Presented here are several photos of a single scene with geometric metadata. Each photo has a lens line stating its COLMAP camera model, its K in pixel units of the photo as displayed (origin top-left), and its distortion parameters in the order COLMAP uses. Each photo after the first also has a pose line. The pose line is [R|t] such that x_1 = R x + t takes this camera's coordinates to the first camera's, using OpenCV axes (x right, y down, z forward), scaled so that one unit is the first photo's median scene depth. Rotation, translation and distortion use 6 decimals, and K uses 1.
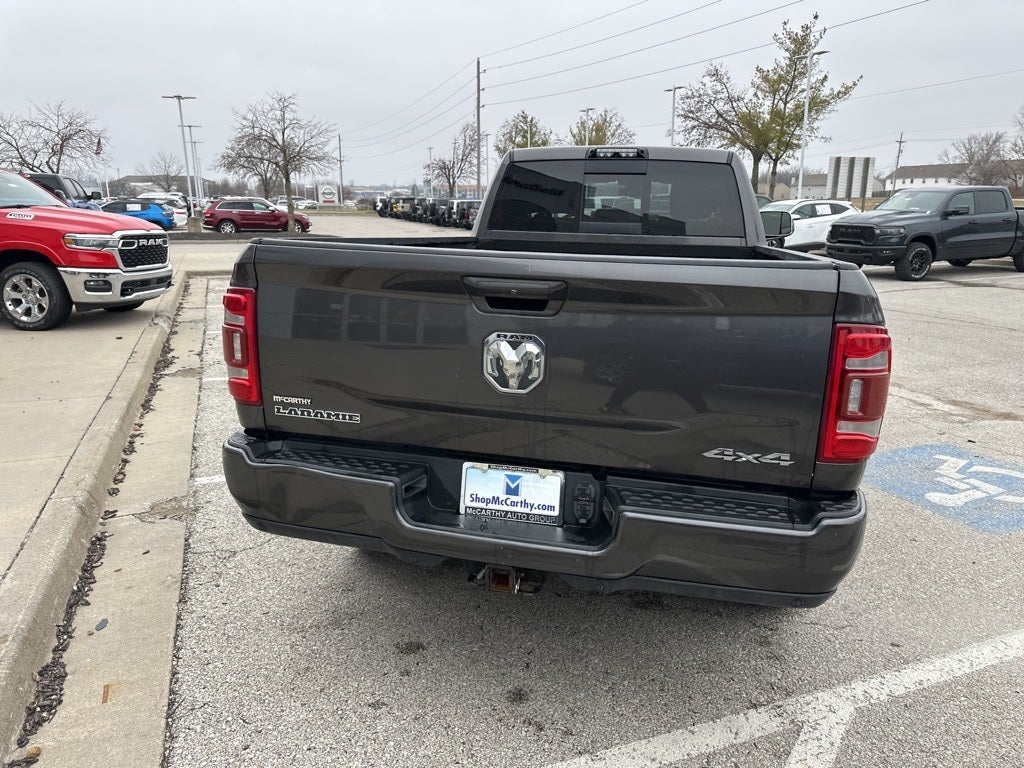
lens RADIAL K [[713.2, 0, 510.5], [0, 713.2, 378.8], [0, 0, 1]] dist [0.070608, -0.087317]
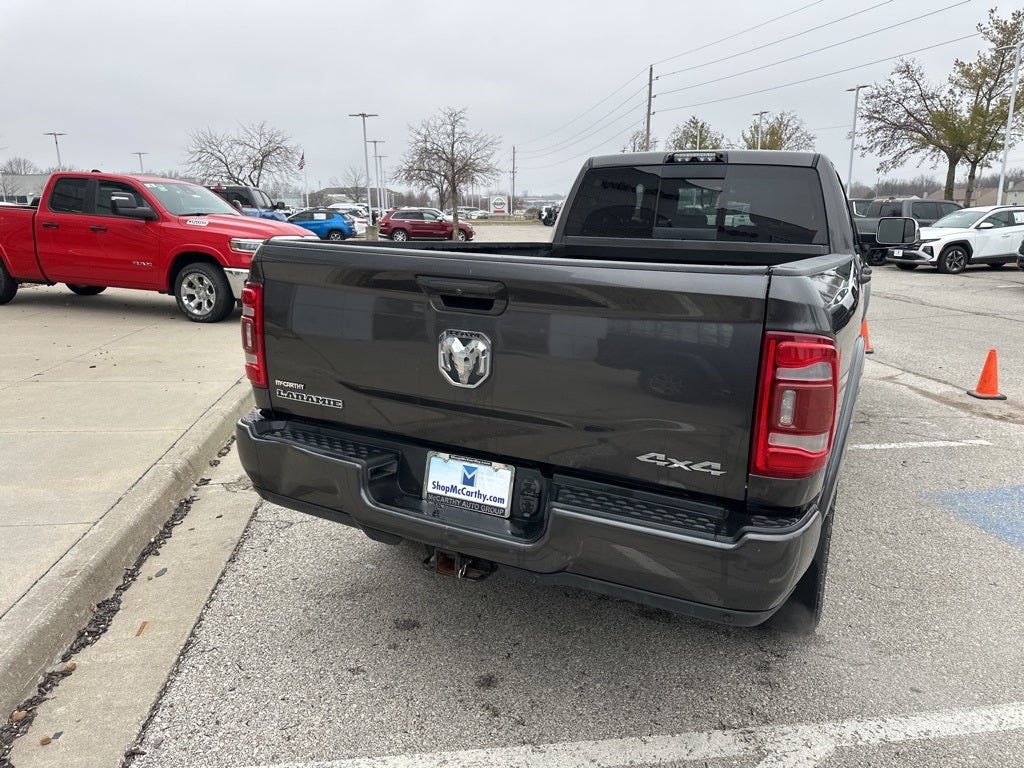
lens RADIAL K [[713.2, 0, 510.5], [0, 713.2, 378.8], [0, 0, 1]] dist [0.070608, -0.087317]
pose [[0.973563, 0.049947, -0.222892, 0.132231], [-0.052418, 0.998612, -0.005181, 0.004095], [0.222324, 0.016727, 0.974829, -0.005596]]
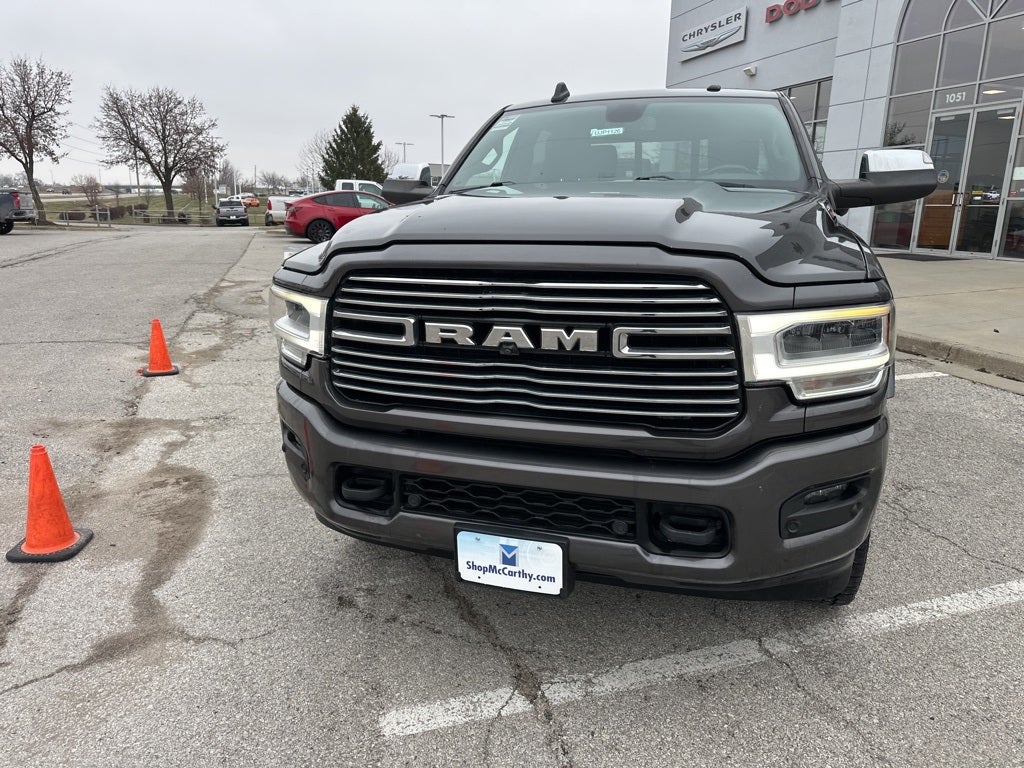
lens RADIAL K [[727.8, 0, 508.3], [0, 727.8, 370.3], [0, 0, 1]] dist [0.026358, -0.019380]
pose [[-0.996889, -0.040747, 0.067464, 0.298263], [-0.005895, 0.892138, 0.451725, -0.473388], [-0.078594, 0.449922, -0.889603, 2.164098]]
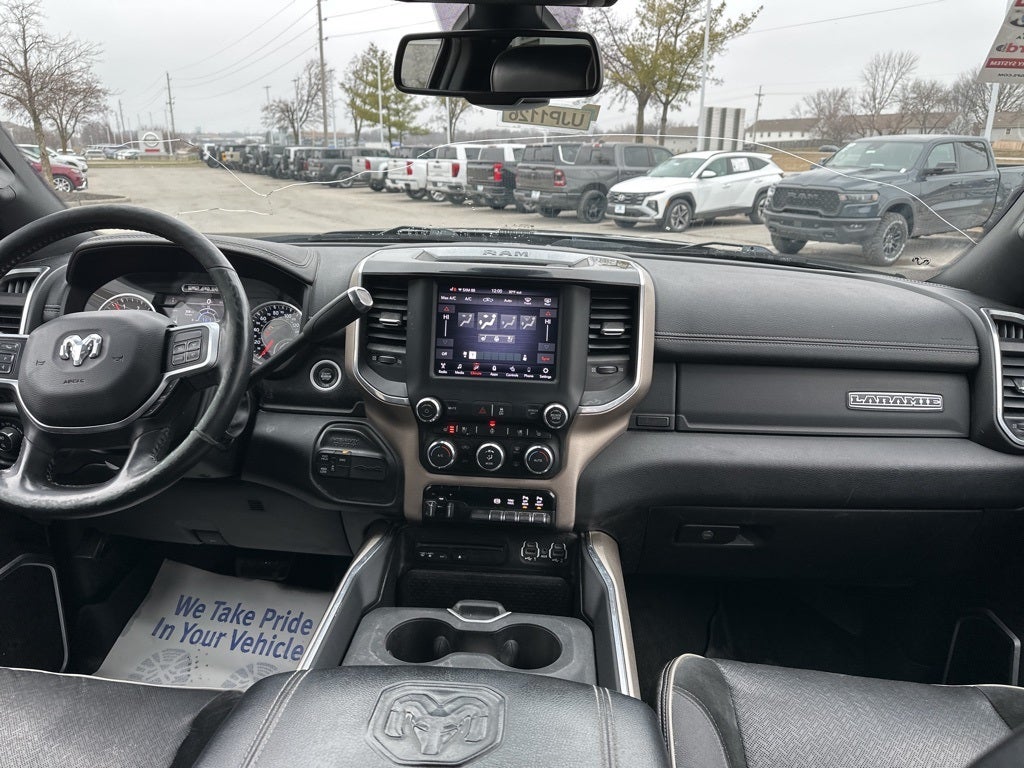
lens RADIAL K [[720.4, 0, 519.2], [0, 720.4, 380.8], [0, 0, 1]] dist [0.074235, -0.102605]
pose [[0.982950, -0.048729, 0.177297, 0.201995], [0.037563, 0.997125, 0.065802, -0.281240], [-0.179994, -0.058020, 0.981955, 1.157180]]
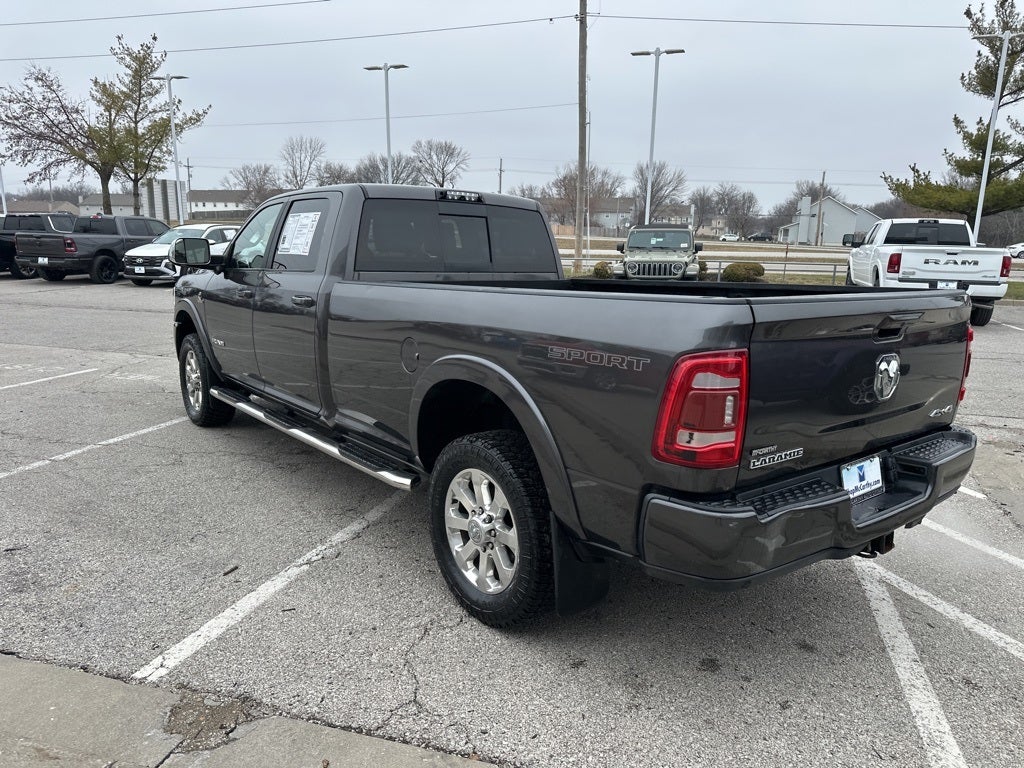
lens RADIAL K [[714.8, 0, 508.5], [0, 714.8, 386.4], [0, 0, 1]] dist [0.047336, -0.051162]
pose [[0.626944, -0.159385, 0.762586, -0.628129], [0.172576, 0.982943, 0.063561, -0.091557], [-0.759710, 0.091755, 0.643756, 0.286598]]
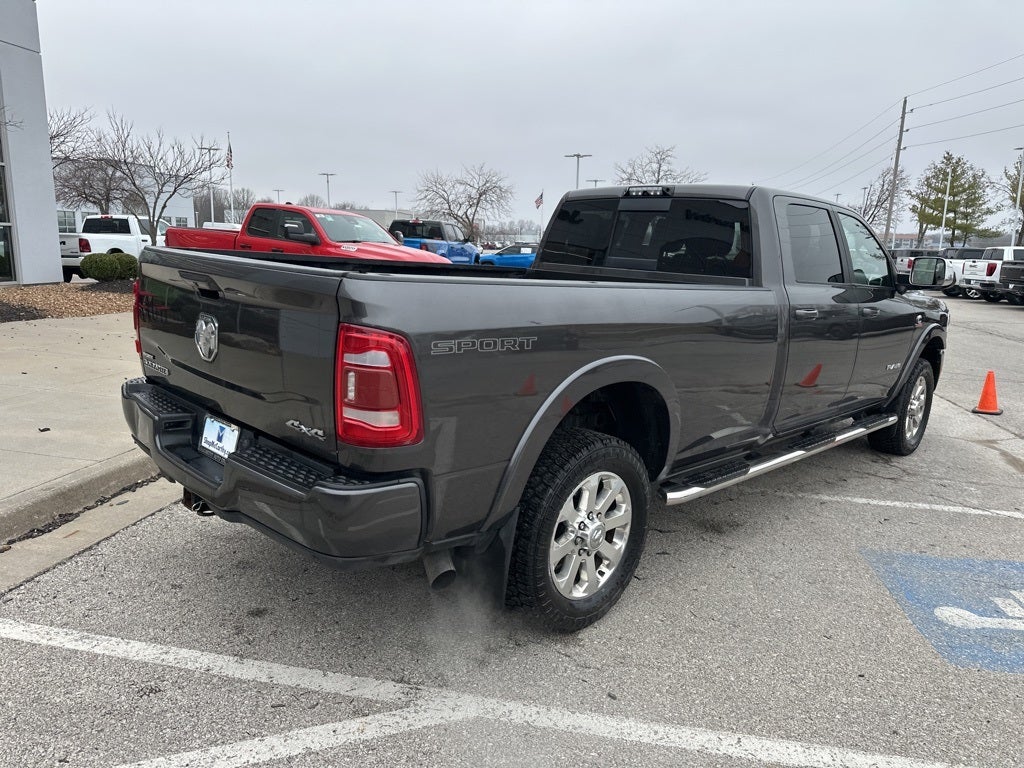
lens RADIAL K [[712.6, 0, 511.9], [0, 712.6, 381.6], [0, 0, 1]] dist [0.054911, -0.062011]
pose [[0.852929, 0.118464, -0.508408, 0.513957], [-0.148456, 0.988743, -0.018670, -0.000822], [0.500473, 0.091401, 0.860914, 0.054516]]
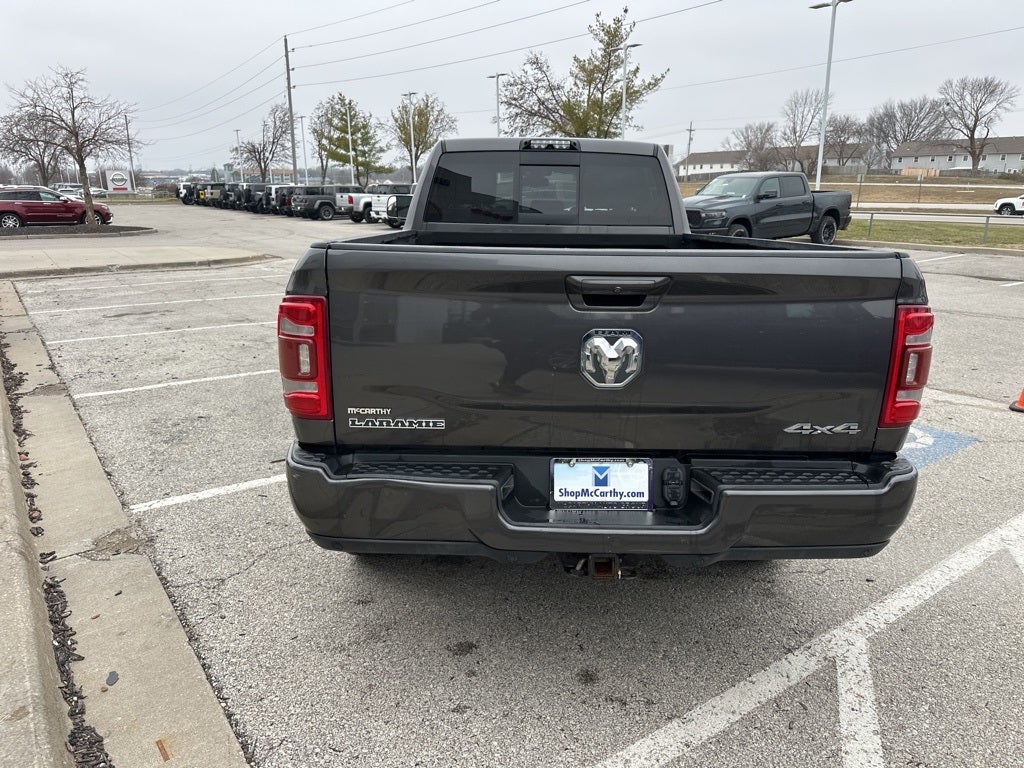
lens RADIAL K [[713.7, 0, 511.0], [0, 713.7, 387.4], [0, 0, 1]] dist [0.069160, -0.085013]
pose [[0.969704, -0.072374, 0.233313, -0.162614], [0.065393, 0.997154, 0.037529, -0.012107], [-0.235365, -0.021135, 0.971677, 0.013124]]
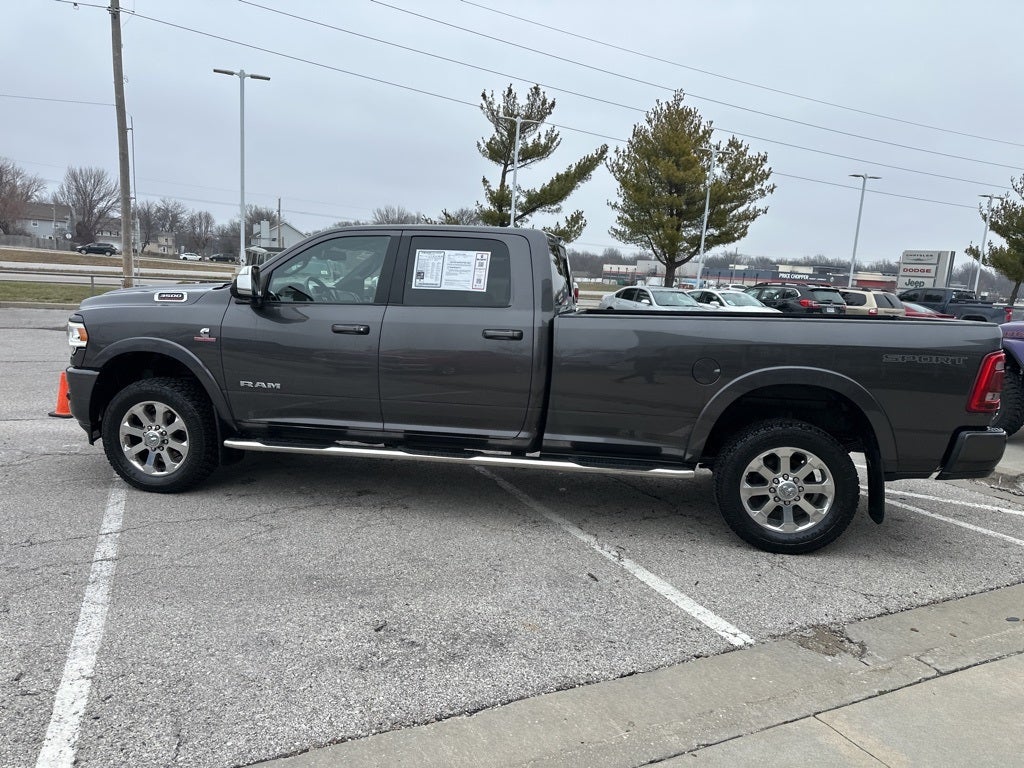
lens RADIAL K [[709.8, 0, 509.0], [0, 709.8, 380.9], [0, 0, 1]] dist [0.114455, -0.171021]
pose [[-0.051821, -0.157300, 0.986190, -1.065857], [0.183875, 0.969131, 0.164241, -0.289528], [-0.981583, 0.189847, -0.021298, 1.118950]]
